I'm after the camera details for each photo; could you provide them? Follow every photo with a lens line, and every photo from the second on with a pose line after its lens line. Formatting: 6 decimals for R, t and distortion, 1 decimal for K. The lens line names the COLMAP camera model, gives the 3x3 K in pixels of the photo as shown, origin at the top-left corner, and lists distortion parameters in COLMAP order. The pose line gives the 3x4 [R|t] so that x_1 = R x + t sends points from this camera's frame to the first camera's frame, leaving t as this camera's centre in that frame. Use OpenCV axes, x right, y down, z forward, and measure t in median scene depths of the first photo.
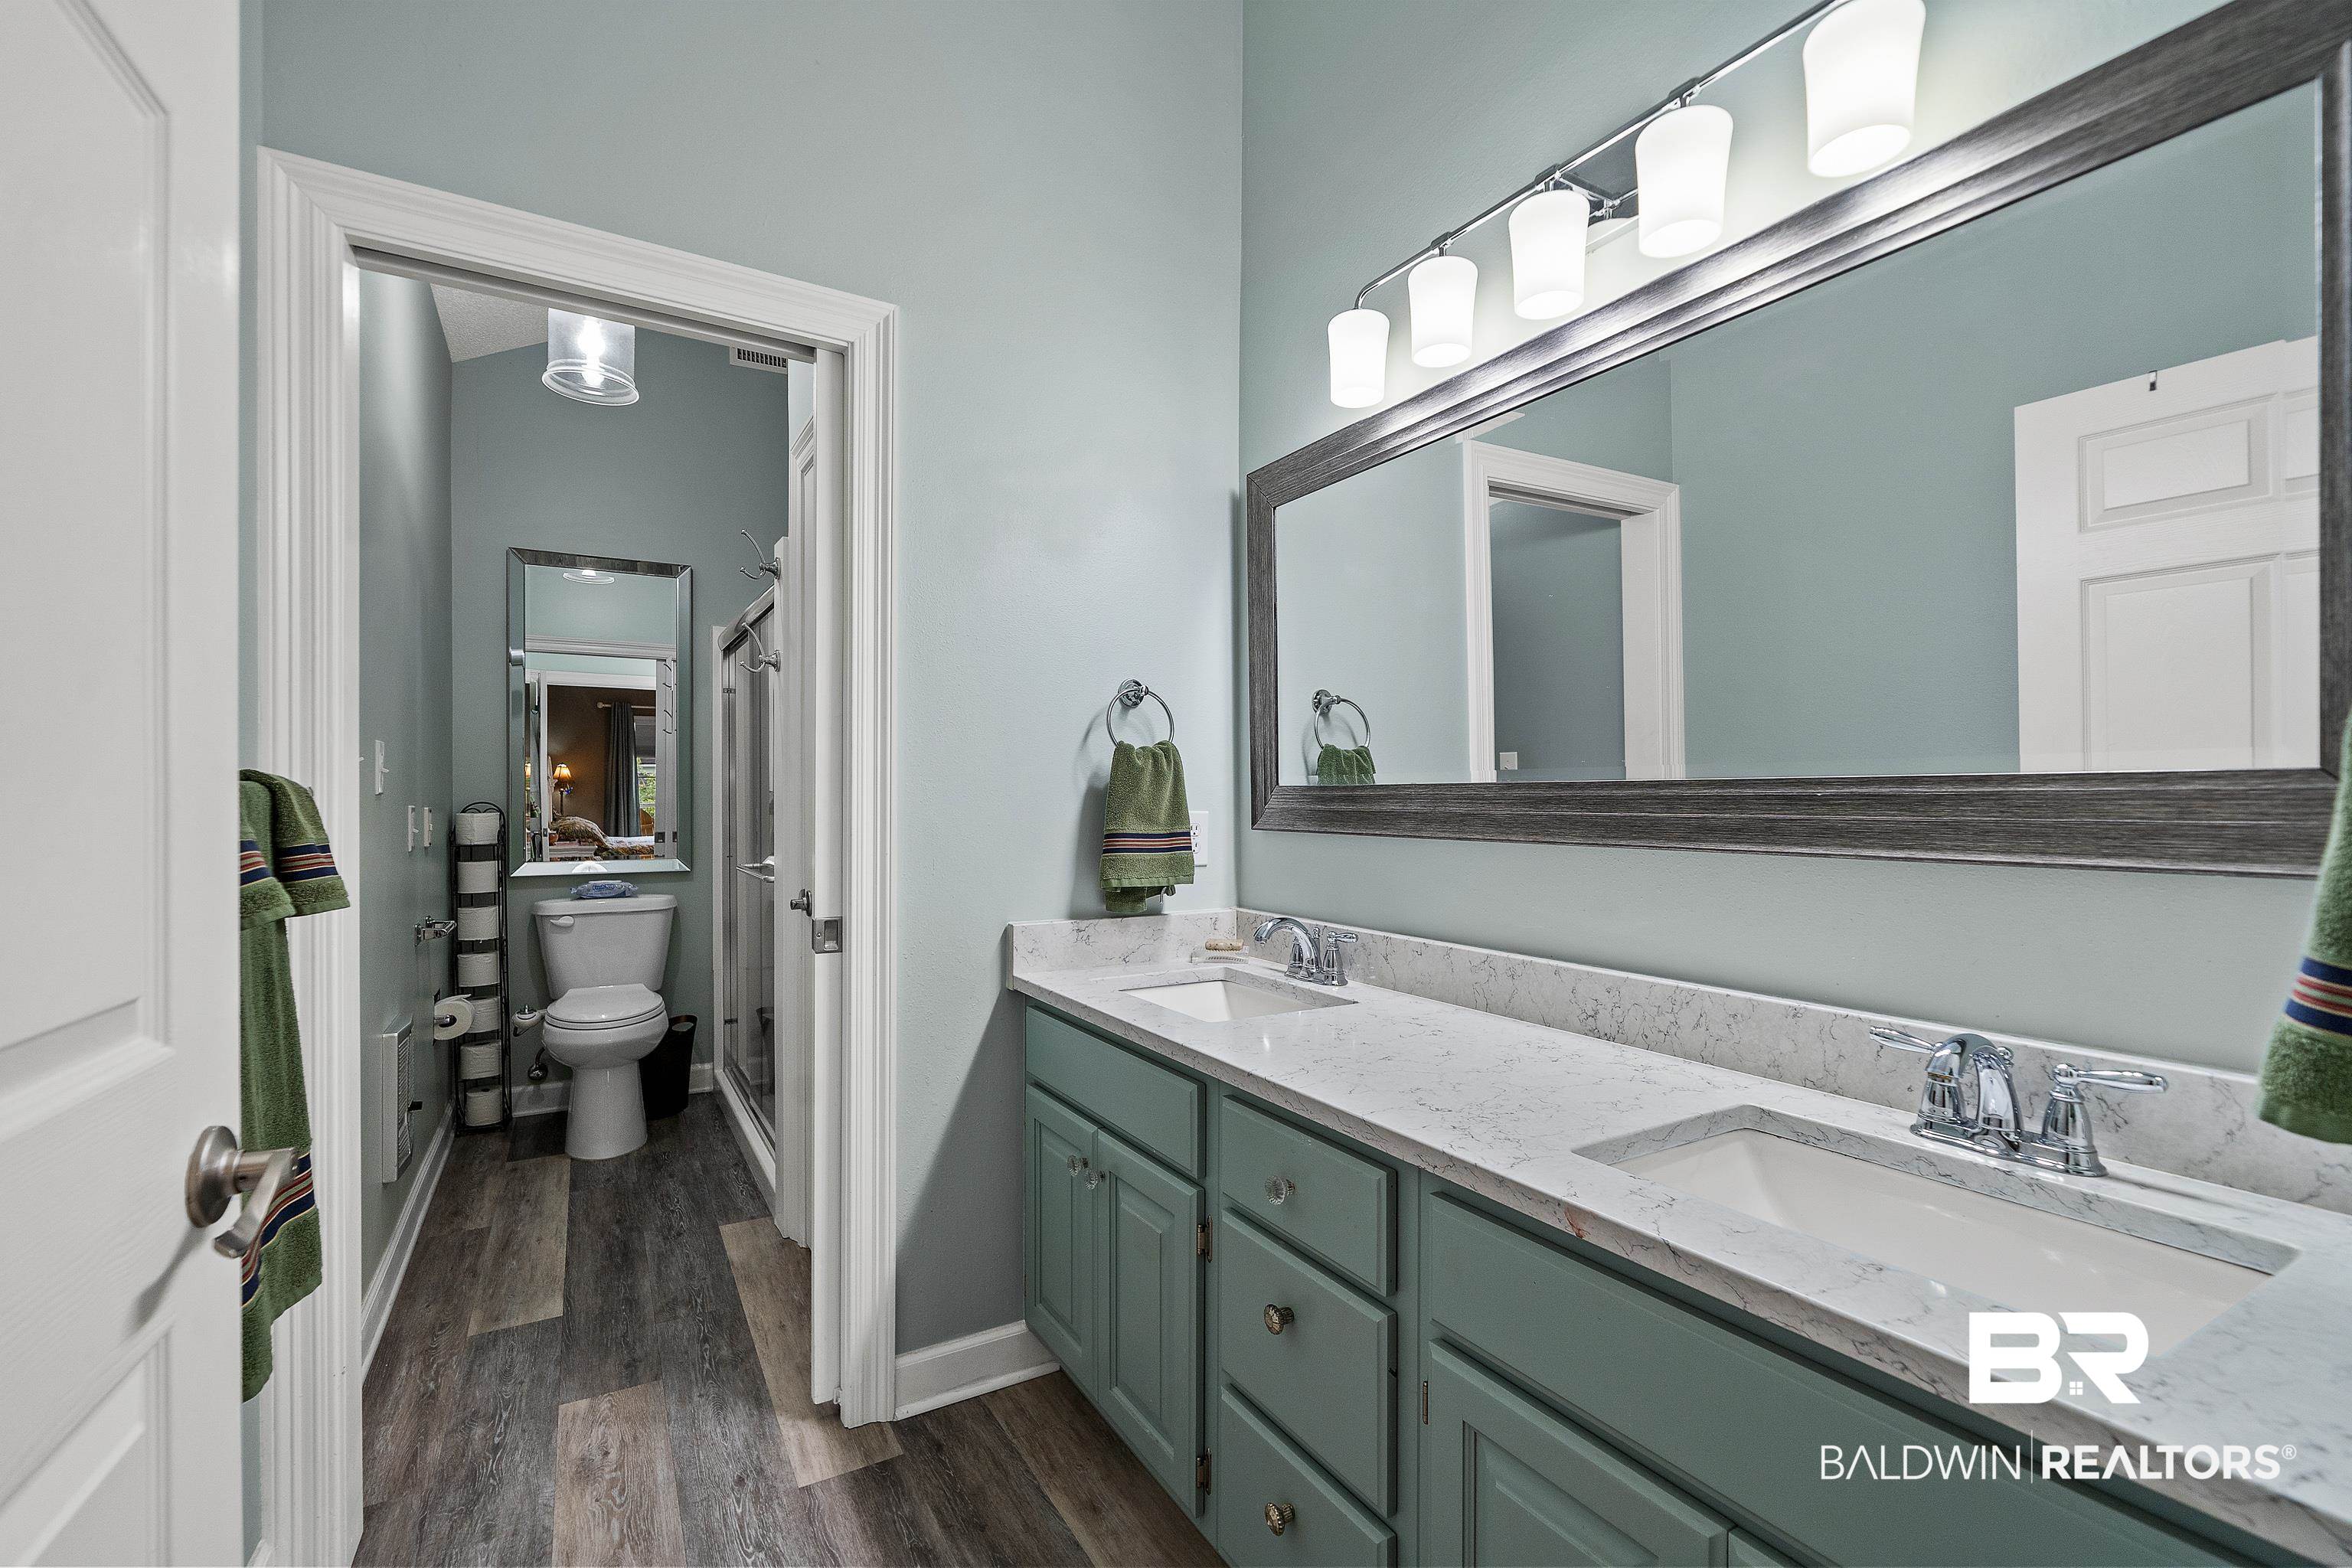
lens RADIAL K [[1009.0, 0, 1172.7], [0, 1009.0, 801.8], [0, 0, 1]] dist [-0.000780, -0.000036]
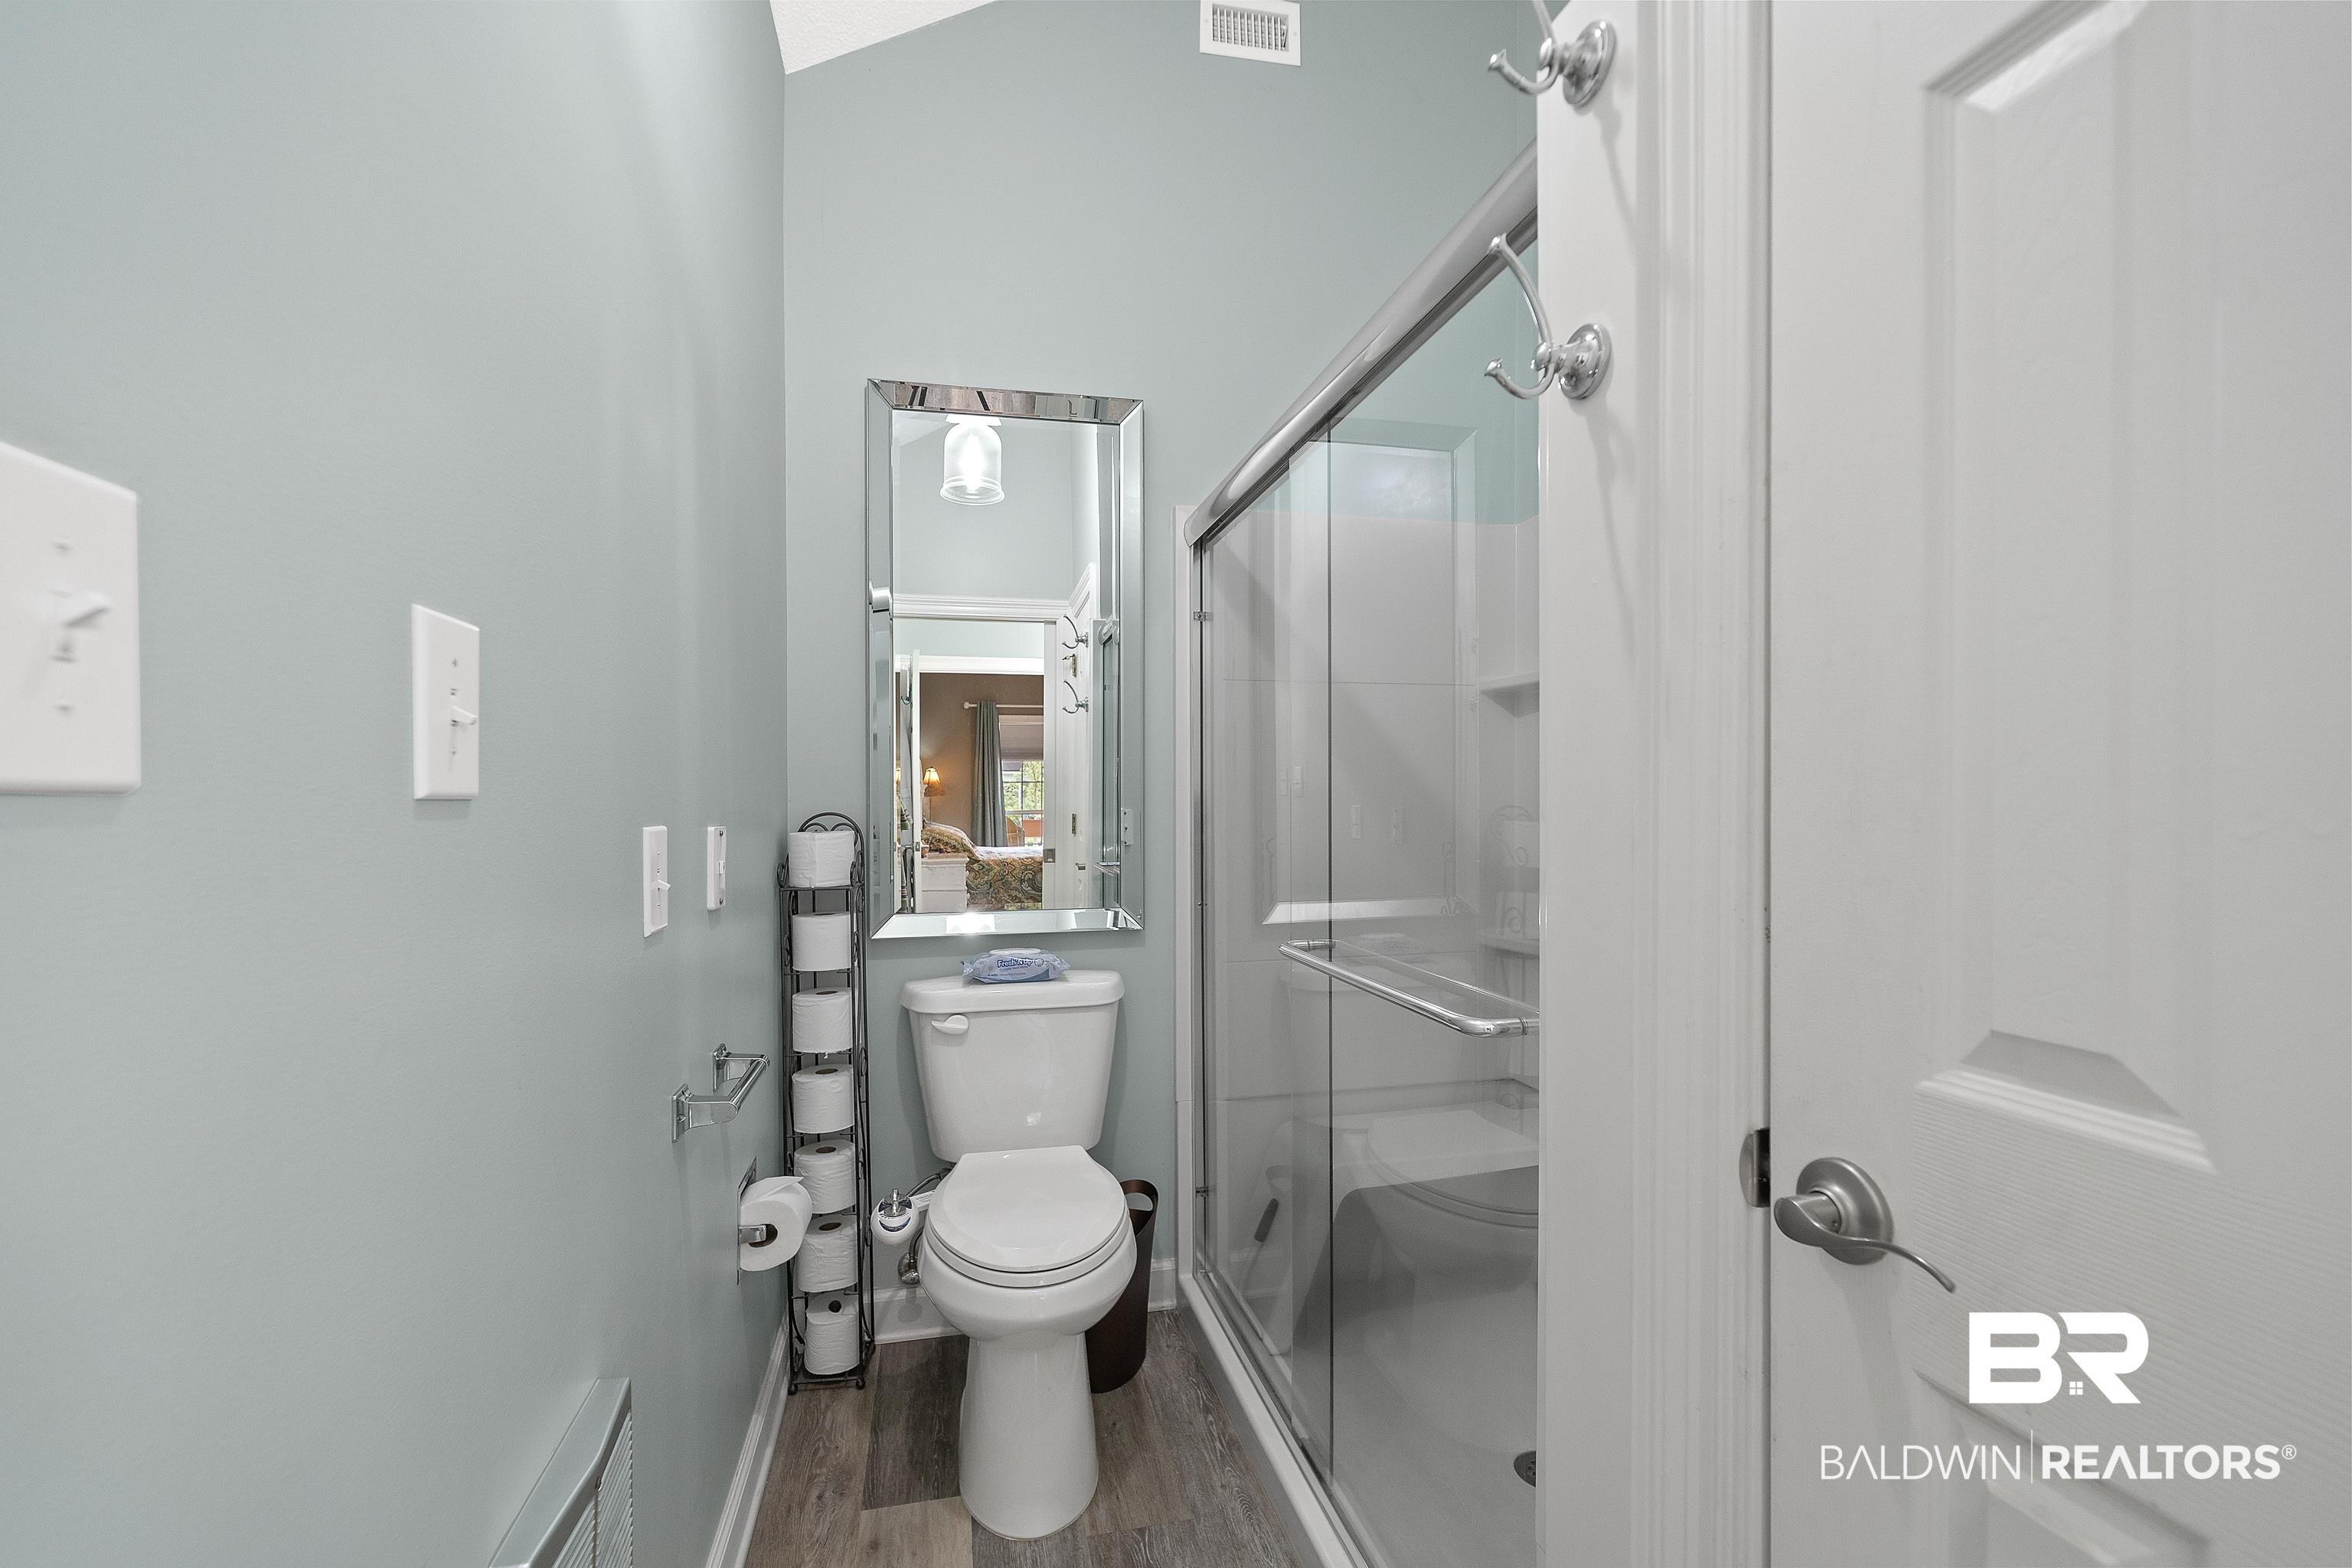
lens RADIAL K [[1009.0, 0, 1172.7], [0, 1009.0, 801.8], [0, 0, 1]] dist [-0.000780, -0.000036]
pose [[0.953606, -0.006097, -0.300996, -0.310474], [0.004952, 0.999977, -0.004566, -0.002821], [0.301017, 0.002863, 0.953615, 0.490311]]
